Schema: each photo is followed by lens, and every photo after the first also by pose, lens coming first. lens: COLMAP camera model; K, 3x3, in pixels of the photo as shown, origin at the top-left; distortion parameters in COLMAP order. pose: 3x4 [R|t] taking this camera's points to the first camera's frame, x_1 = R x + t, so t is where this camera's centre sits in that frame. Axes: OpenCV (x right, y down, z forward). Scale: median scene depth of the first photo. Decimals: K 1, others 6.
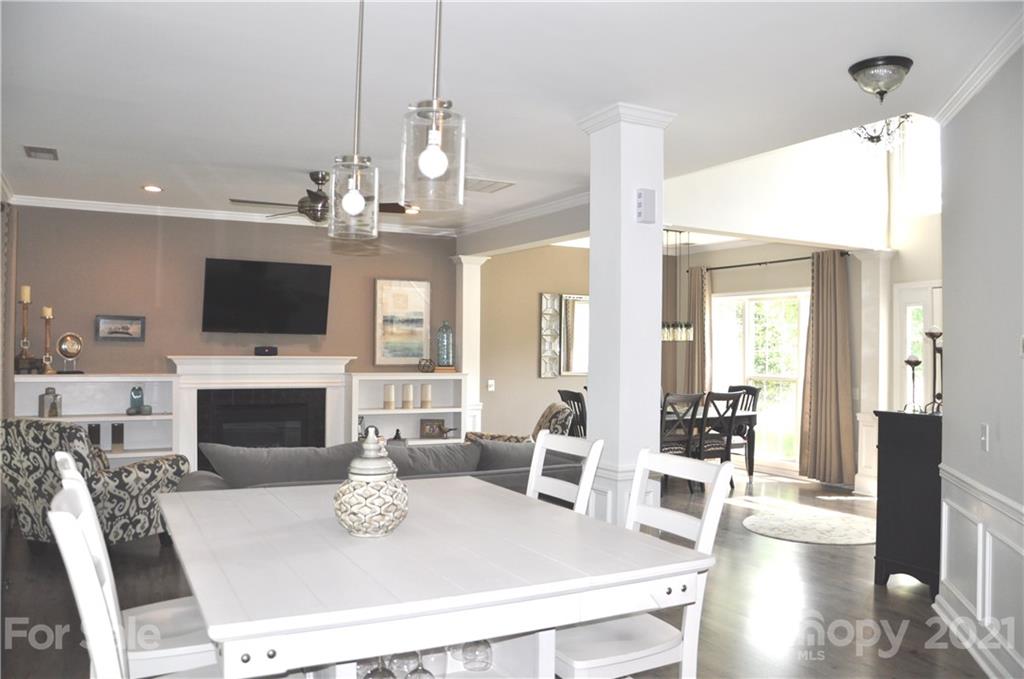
lens RADIAL K [[790.1, 0, 504.9], [0, 790.1, 337.3], [0, 0, 1]] dist [-0.133173, 0.076055]
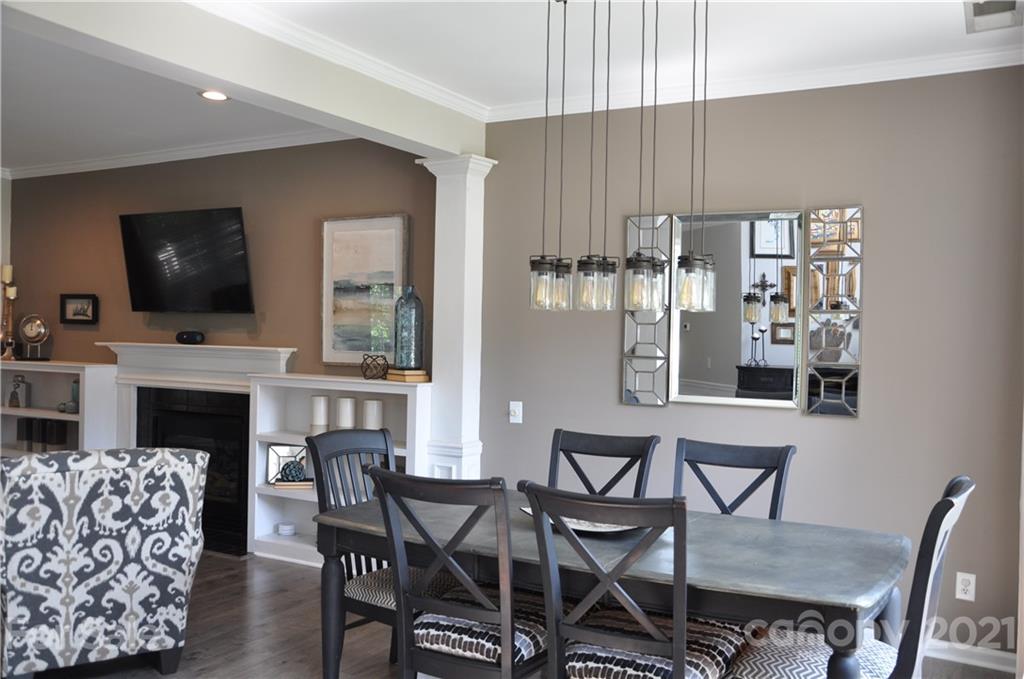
lens RADIAL K [[894.9, 0, 520.9], [0, 894.9, 344.6], [0, 0, 1]] dist [-0.058940, 0.017230]
pose [[0.542596, 0.009750, -0.839937, 0.580537], [-0.003945, 0.999951, 0.009058, 0.017025], [0.839984, -0.001601, 0.542608, 0.884143]]
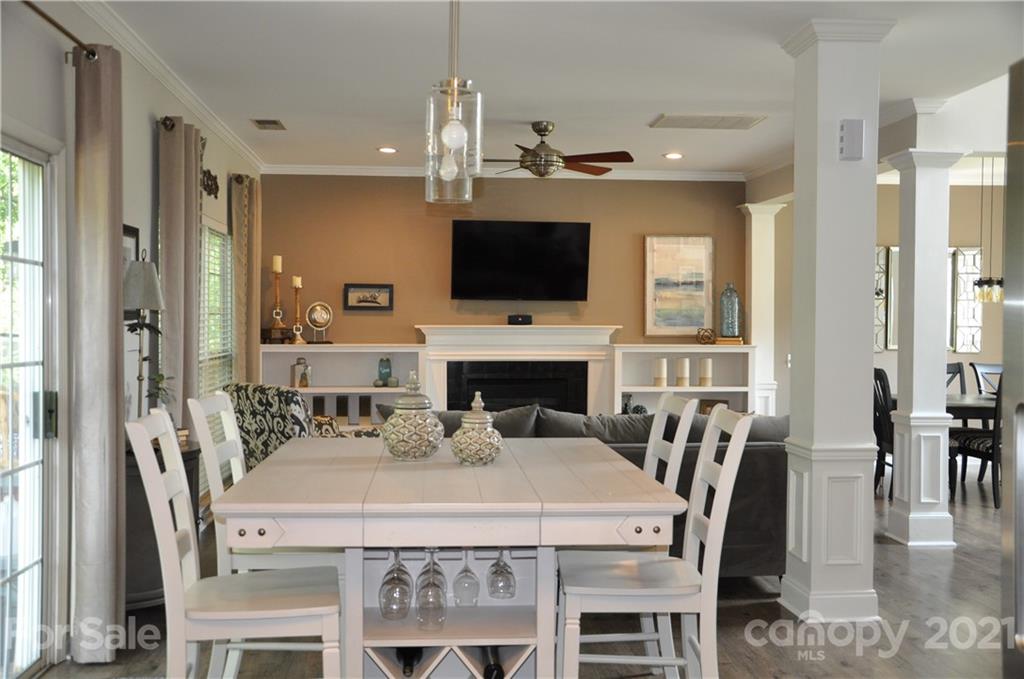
lens RADIAL K [[997.8, 0, 510.2], [0, 997.8, 336.1], [0, 0, 1]] dist [-0.019292, 0.000000]
pose [[0.919120, 0.000202, -0.393977, 0.154218], [0.010626, 0.999623, 0.025301, 0.007768], [0.393833, -0.027441, 0.918772, -0.079814]]
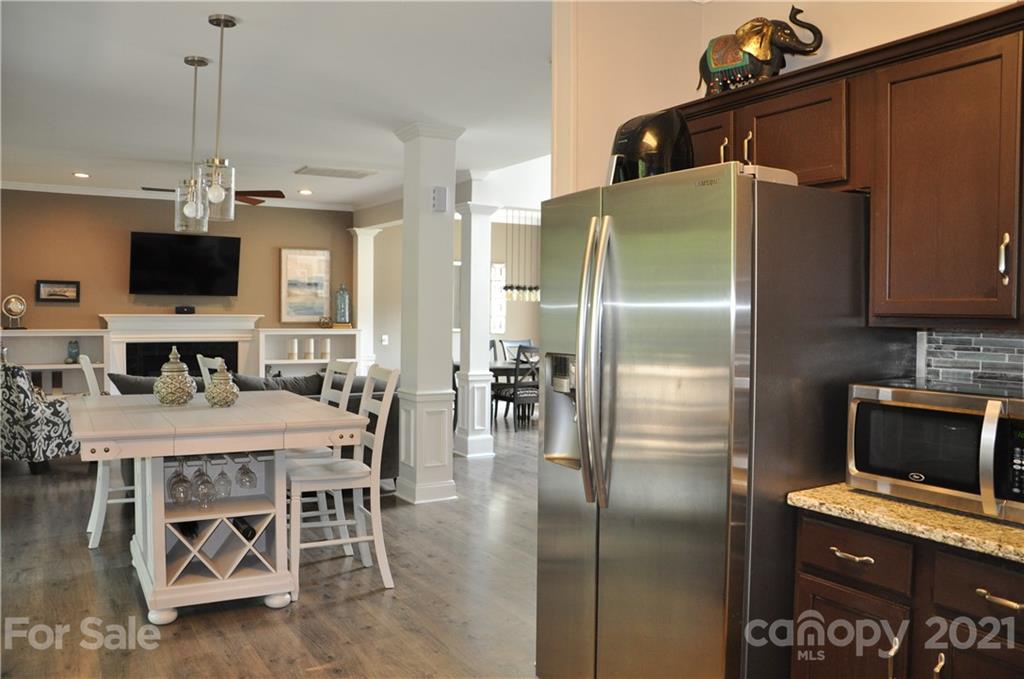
lens RADIAL K [[790.1, 0, 508.4], [0, 790.1, 339.4], [0, 0, 1]] dist [-0.133173, 0.076055]
pose [[0.998649, -0.000640, 0.051969, 0.132469], [-0.001887, 0.998818, 0.048561, 0.004391], [-0.051939, -0.048594, 0.997467, -0.212098]]
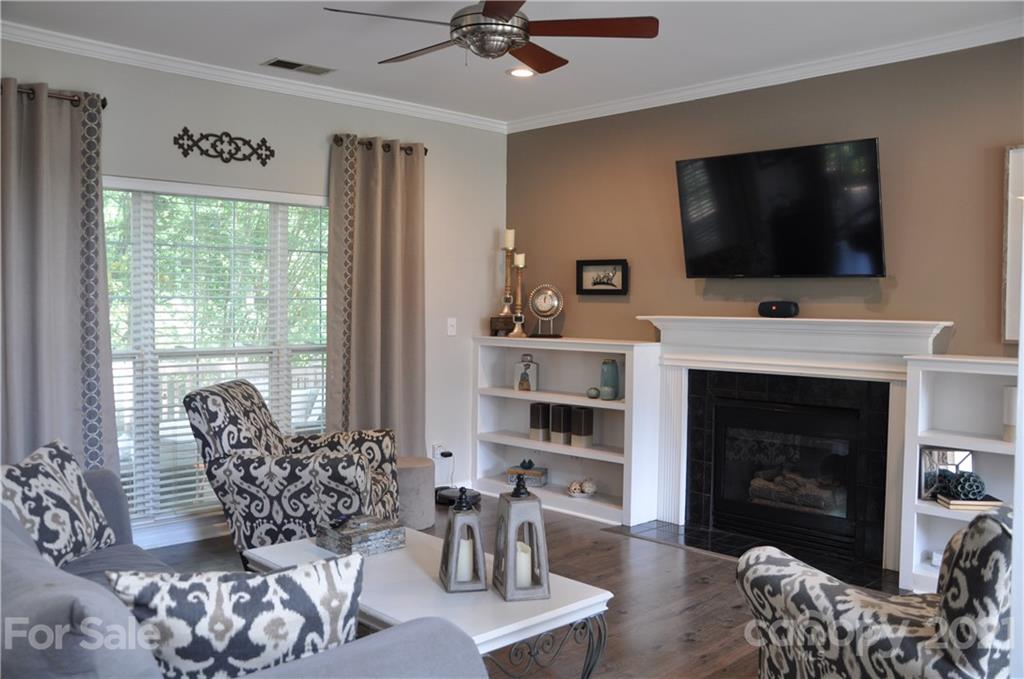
lens RADIAL K [[894.9, 0, 514.0], [0, 894.9, 330.4], [0, 0, 1]] dist [-0.058940, 0.017230]
pose [[0.260663, 0.021286, -0.965195, 0.290866], [0.007054, 0.999688, 0.023951, 0.017706], [0.965404, -0.013052, 0.260431, 0.702029]]
